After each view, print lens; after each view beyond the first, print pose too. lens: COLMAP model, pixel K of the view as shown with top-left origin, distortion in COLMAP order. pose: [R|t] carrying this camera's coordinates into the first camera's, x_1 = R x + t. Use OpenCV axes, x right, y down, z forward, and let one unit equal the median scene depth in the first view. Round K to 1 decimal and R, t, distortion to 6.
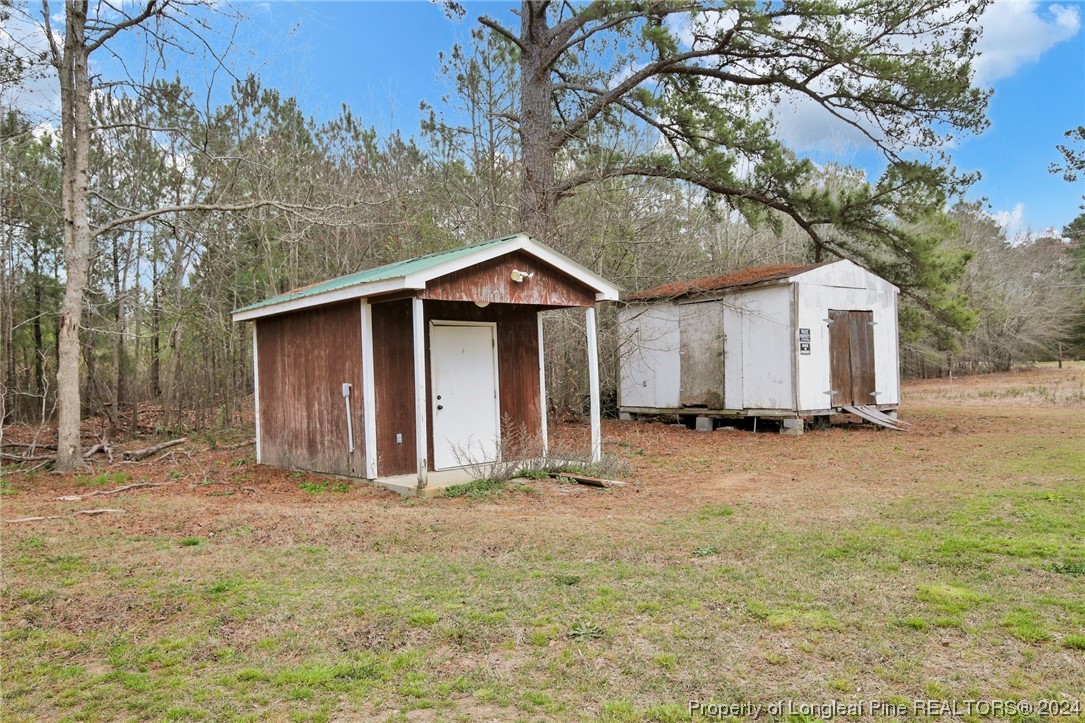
lens RADIAL K [[796.2, 0, 533.4], [0, 796.2, 352.2], [0, 0, 1]] dist [0.005734, 0.002613]
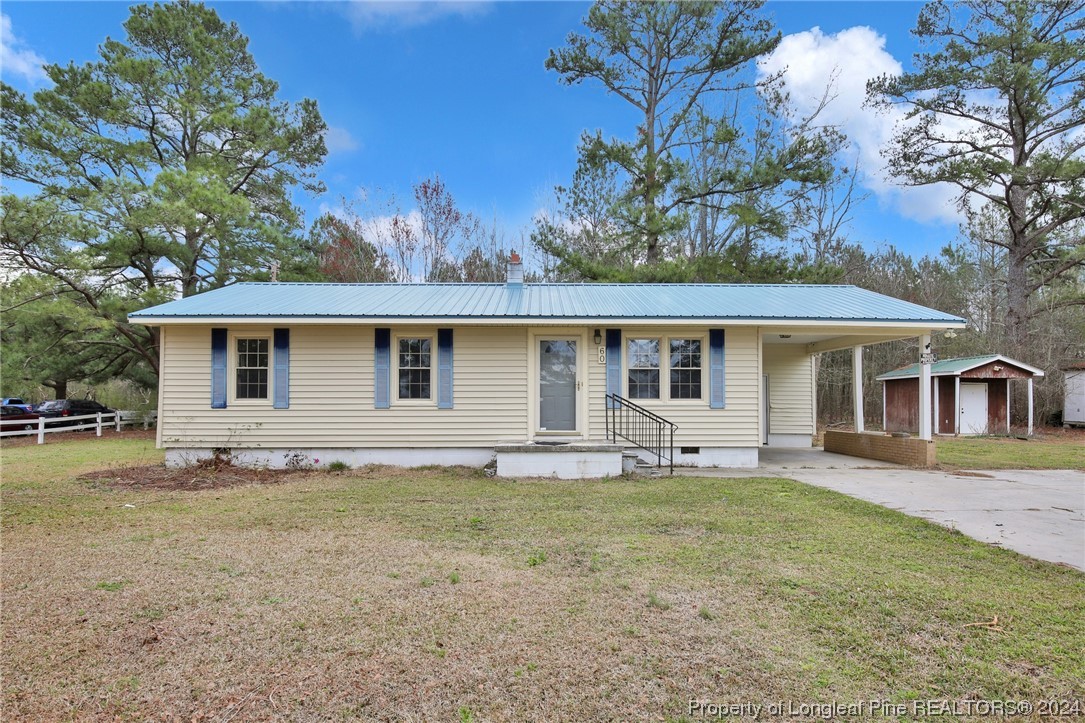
lens RADIAL K [[584.1, 0, 554.9], [0, 584.1, 403.6], [0, 0, 1]] dist [-0.016625, -0.003166]
pose [[0.763669, 0.037348, -0.644527, 0.094051], [-0.013324, 0.999024, 0.042104, -0.028747], [0.645471, -0.023566, 0.763422, -1.387683]]
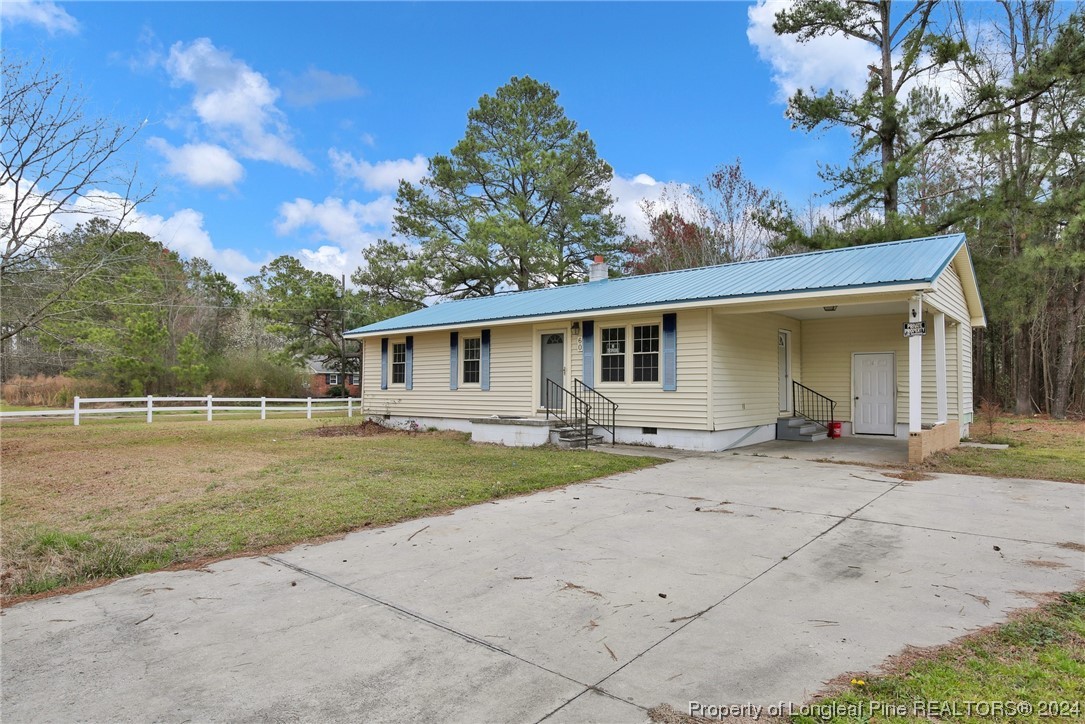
lens RADIAL K [[631.7, 0, 541.2], [0, 631.7, 386.5], [0, 0, 1]] dist [-0.008556, -0.000215]
pose [[0.134315, 0.038503, -0.990190, 0.685403], [0.017889, 0.998988, 0.041272, -0.039214], [0.990777, -0.023257, 0.133490, -0.858669]]
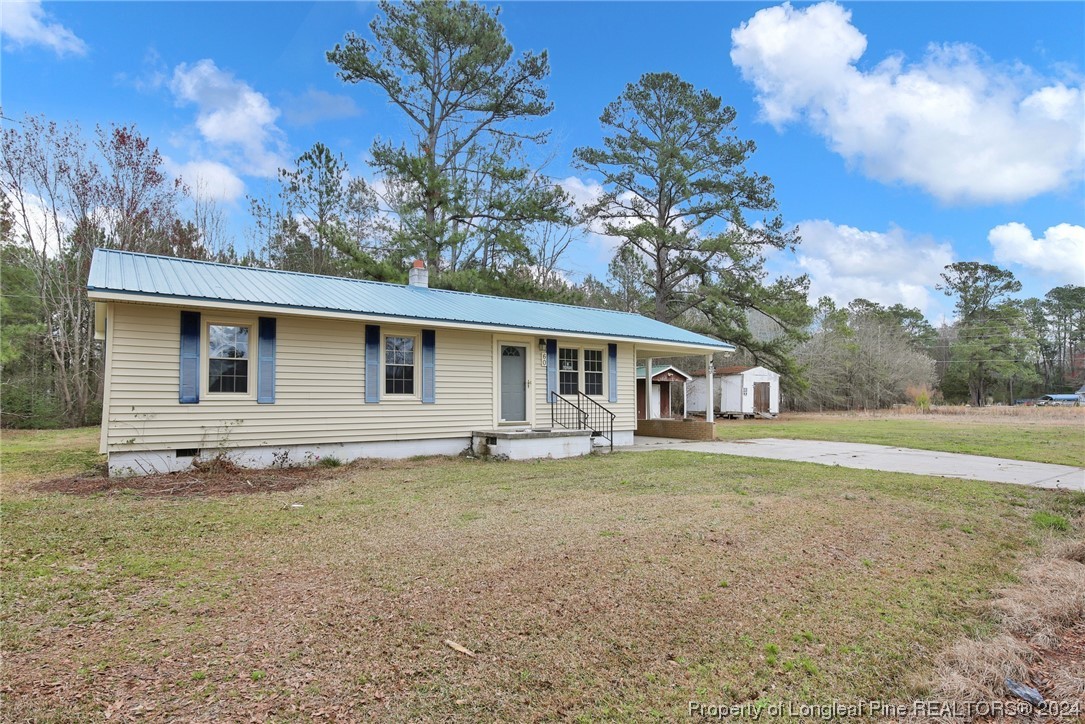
lens RADIAL K [[584.1, 0, 539.7], [0, 584.1, 382.2], [0, 0, 1]] dist [-0.016625, -0.003166]
pose [[0.995286, 0.036262, -0.089947, -0.350845], [-0.036575, 0.999329, -0.001839, -0.020953], [0.089820, 0.005121, 0.995945, -1.776445]]
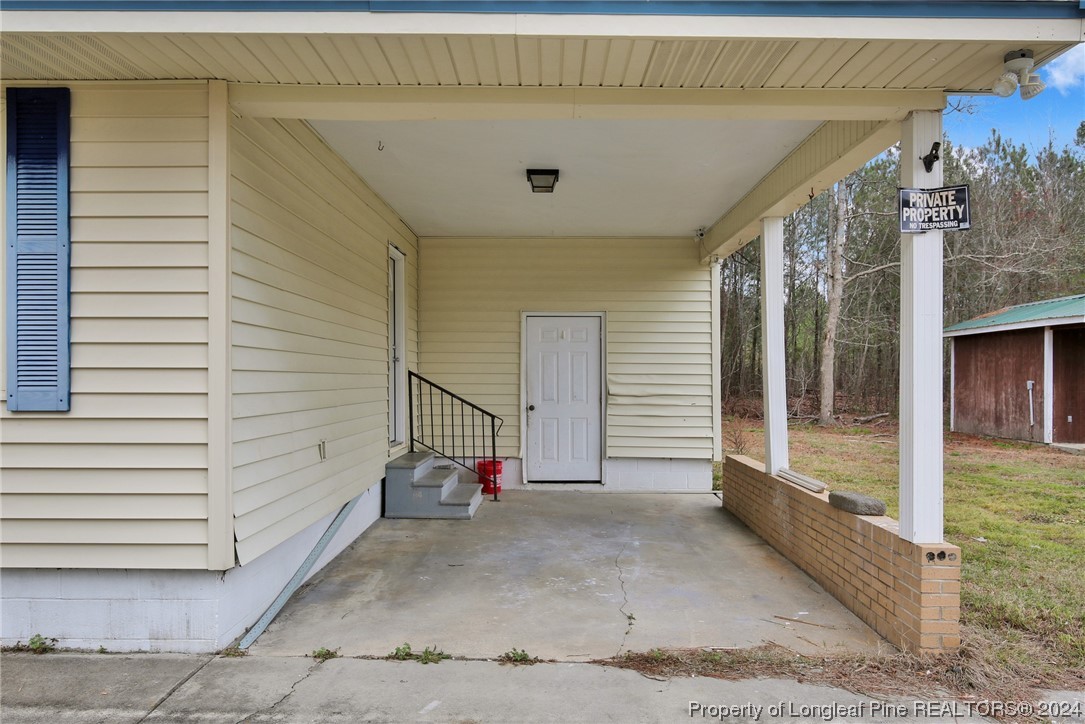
lens RADIAL K [[754.2, 0, 547.6], [0, 754.2, 373.7], [0, 0, 1]] dist [-0.005577, 0.004342]
pose [[0.743840, 0.039514, -0.667188, 0.036388], [-0.016552, 0.999034, 0.040714, -0.015876], [0.668152, -0.019241, 0.743776, -0.599475]]
